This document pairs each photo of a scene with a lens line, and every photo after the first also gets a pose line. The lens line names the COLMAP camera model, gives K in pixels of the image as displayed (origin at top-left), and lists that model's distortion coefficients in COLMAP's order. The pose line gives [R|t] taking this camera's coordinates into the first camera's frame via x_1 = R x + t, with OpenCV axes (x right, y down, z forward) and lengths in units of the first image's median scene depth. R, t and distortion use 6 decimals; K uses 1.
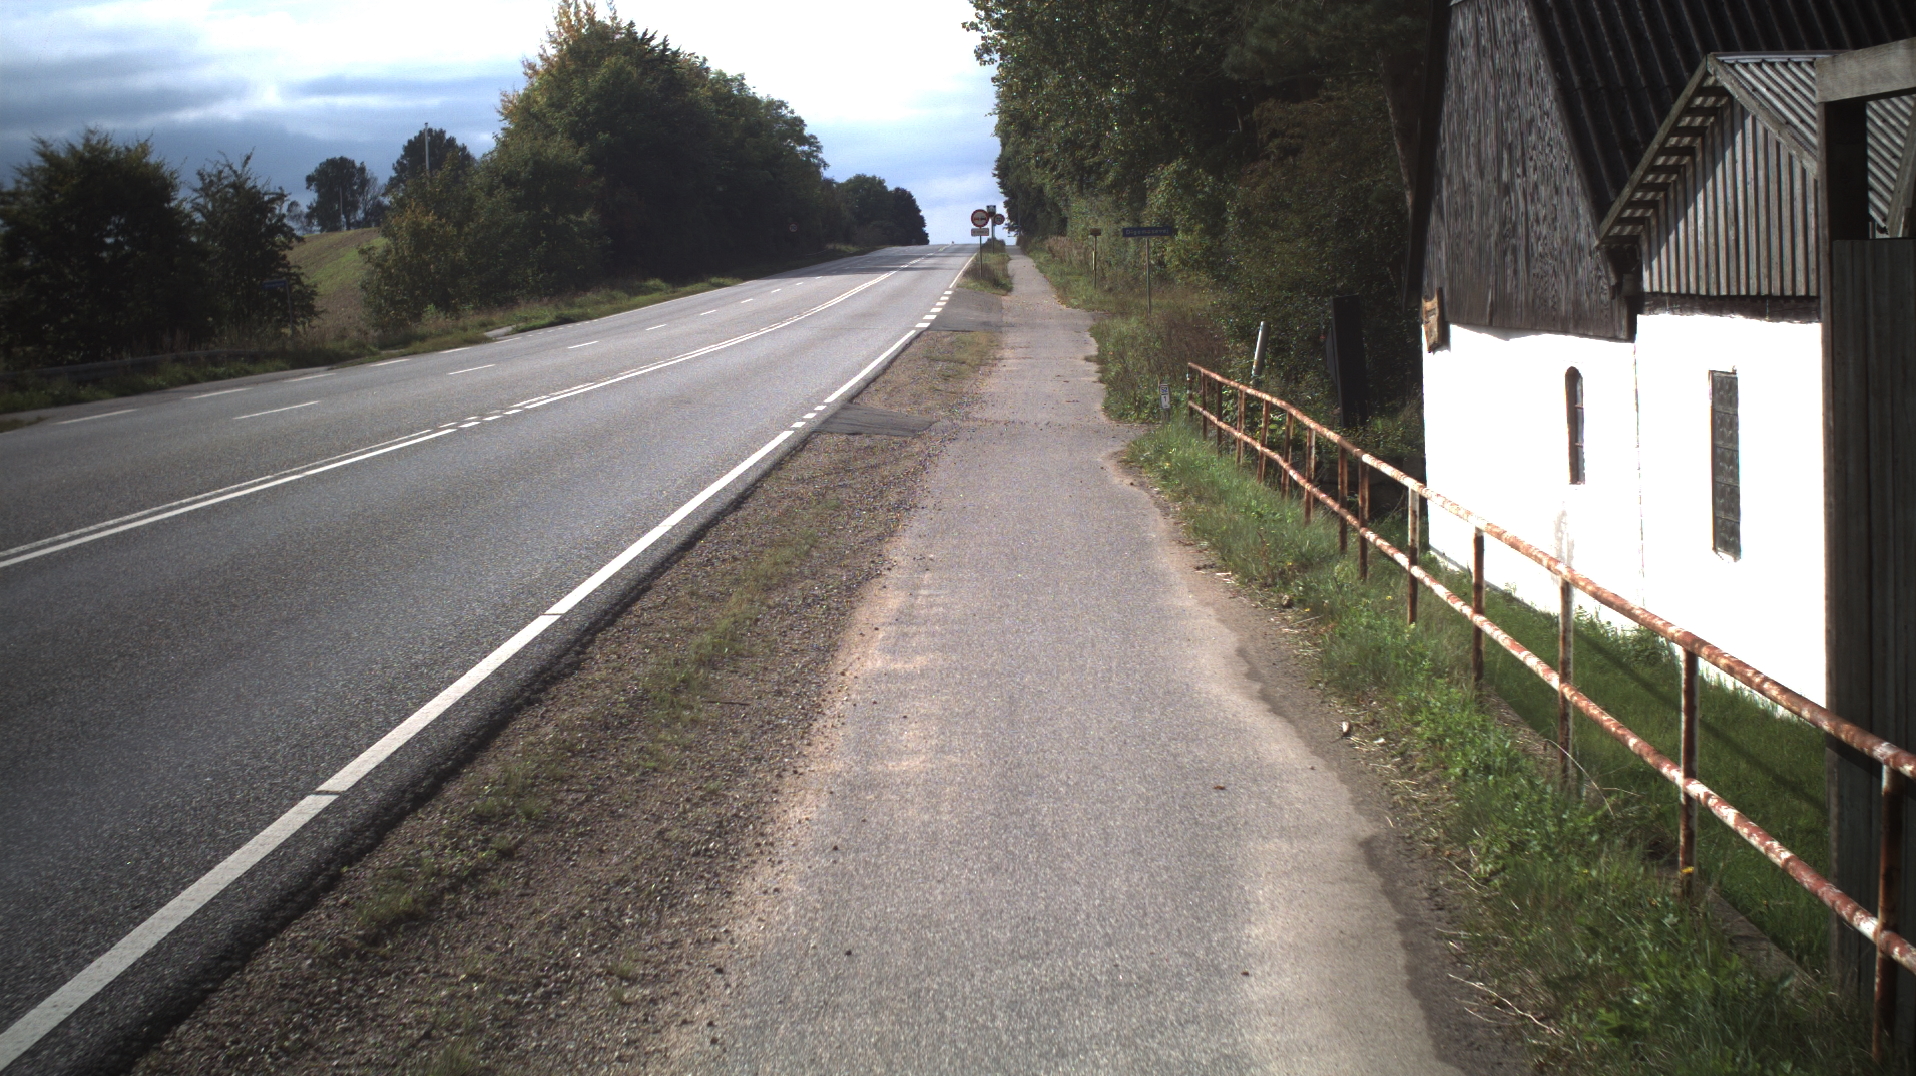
lens RADIAL K [[6025.2, 0, 957.2], [0, 6025.2, 543.4], [0, 0, 1]] dist [-0.265281, 0.000000]
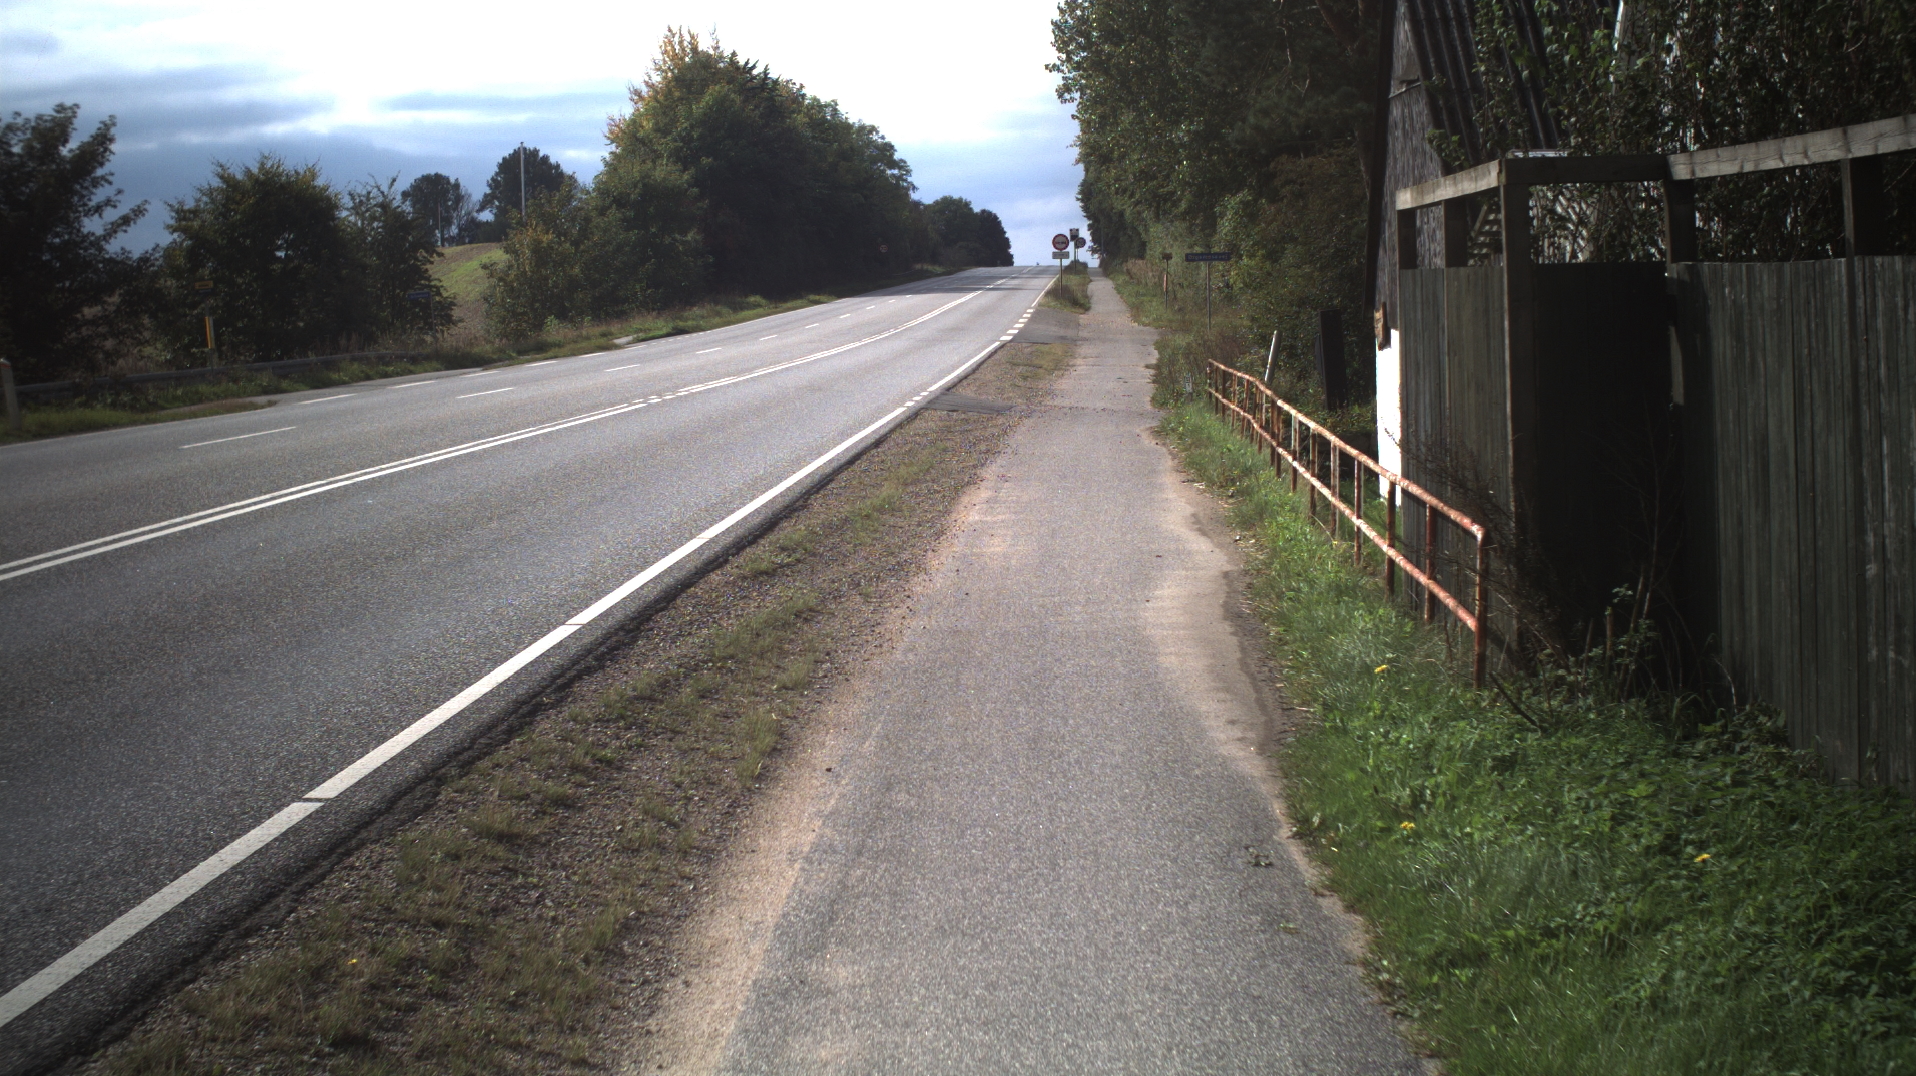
lens RADIAL K [[6025.2, 0, 952.3], [0, 6025.2, 532.5], [0, 0, 1]] dist [-0.265281, 0.000000]
pose [[0.999829, 0.011629, -0.014380, 0.000875], [-0.011705, 0.999918, -0.005230, 0.006684], [0.014318, 0.005397, 0.999883, -0.136514]]
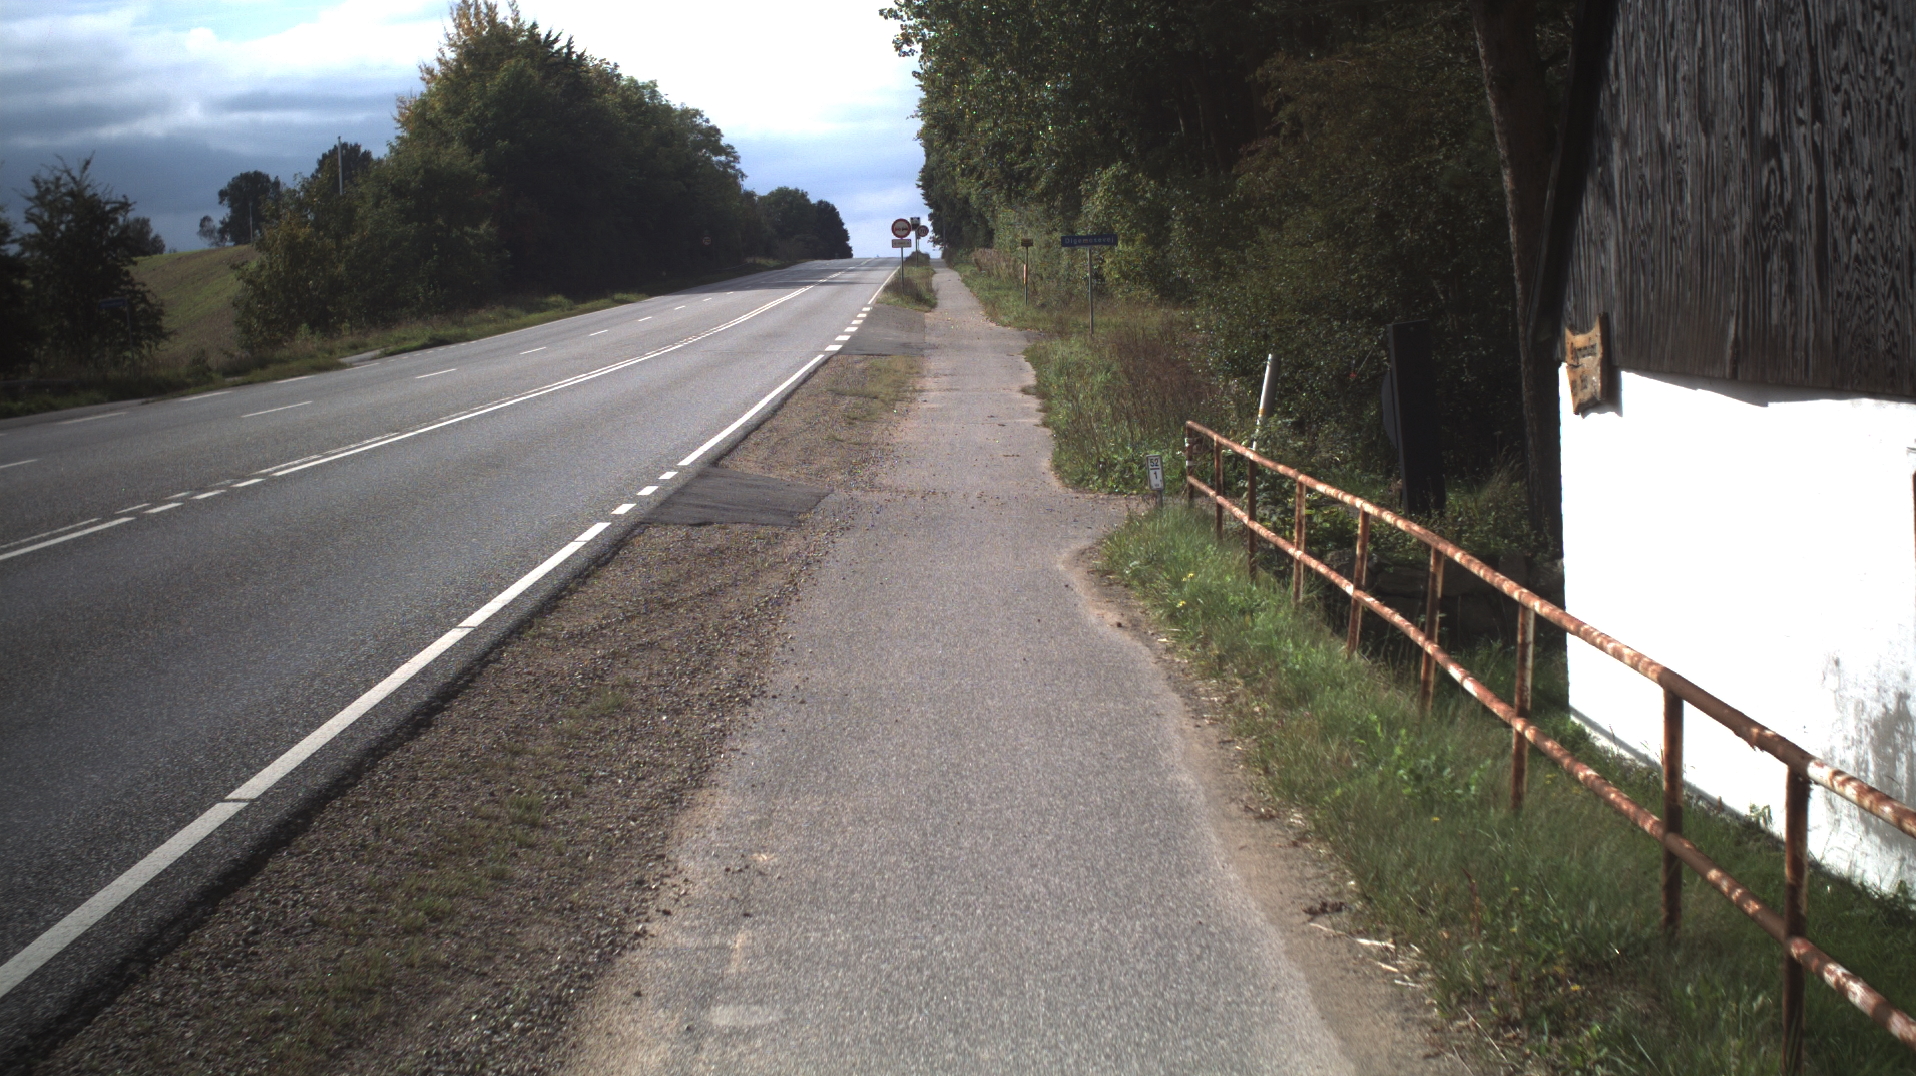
lens RADIAL K [[6025.2, 0, 970.2], [0, 6025.2, 541.5], [0, 0, 1]] dist [-0.265281, 0.000000]
pose [[0.999890, -0.003605, 0.014412, 0.001600], [0.003643, 0.999990, -0.002590, -0.006299], [-0.014403, 0.002642, 0.999893, 0.136100]]
